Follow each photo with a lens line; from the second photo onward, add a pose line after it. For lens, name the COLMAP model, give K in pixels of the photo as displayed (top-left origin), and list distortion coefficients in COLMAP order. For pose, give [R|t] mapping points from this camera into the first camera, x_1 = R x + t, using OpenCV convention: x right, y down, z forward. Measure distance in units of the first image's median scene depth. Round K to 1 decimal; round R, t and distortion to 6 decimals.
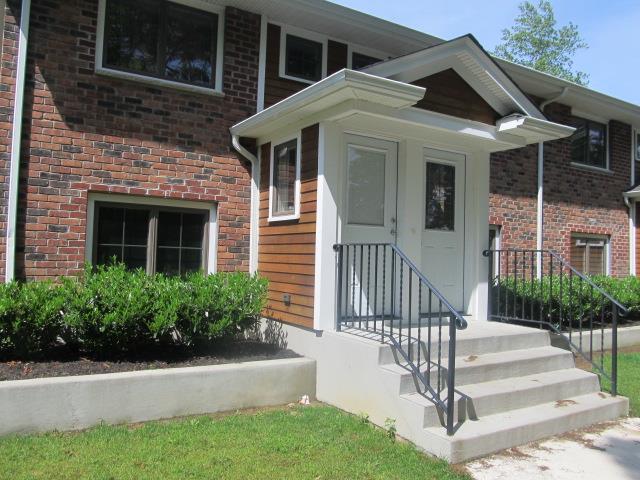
lens RADIAL K [[526.4, 0, 320.0], [0, 526.4, 240.0], [0, 0, 1]] dist [-0.038557, -0.000164]
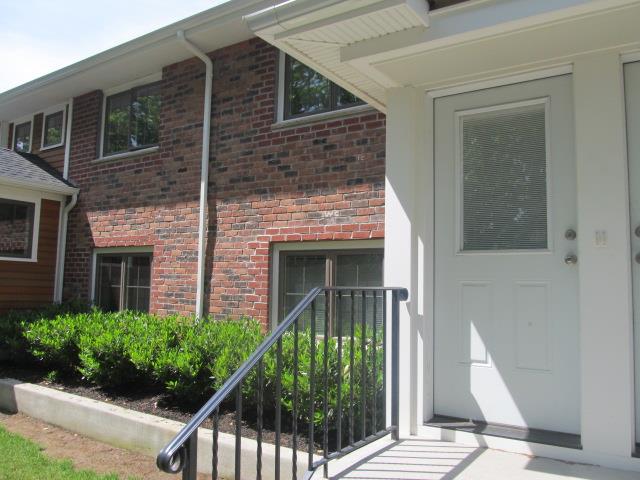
lens RADIAL K [[526.4, 0, 320.0], [0, 526.4, 240.0], [0, 0, 1]] dist [-0.038557, -0.000164]
pose [[0.422956, -0.097133, -0.900929, 0.695325], [0.021203, 0.995027, -0.097324, 0.026145], [0.905902, 0.022061, 0.422912, 0.549175]]
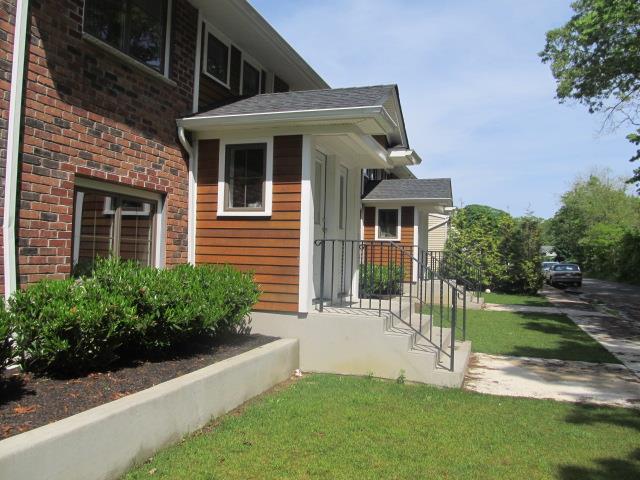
lens RADIAL K [[526.4, 0, 320.0], [0, 526.4, 240.0], [0, 0, 1]] dist [-0.038557, -0.000164]
pose [[0.760932, 0.010543, 0.648746, -0.686609], [-0.026993, 0.999517, 0.015417, -0.009253], [-0.648270, -0.029243, 0.760849, 0.079198]]
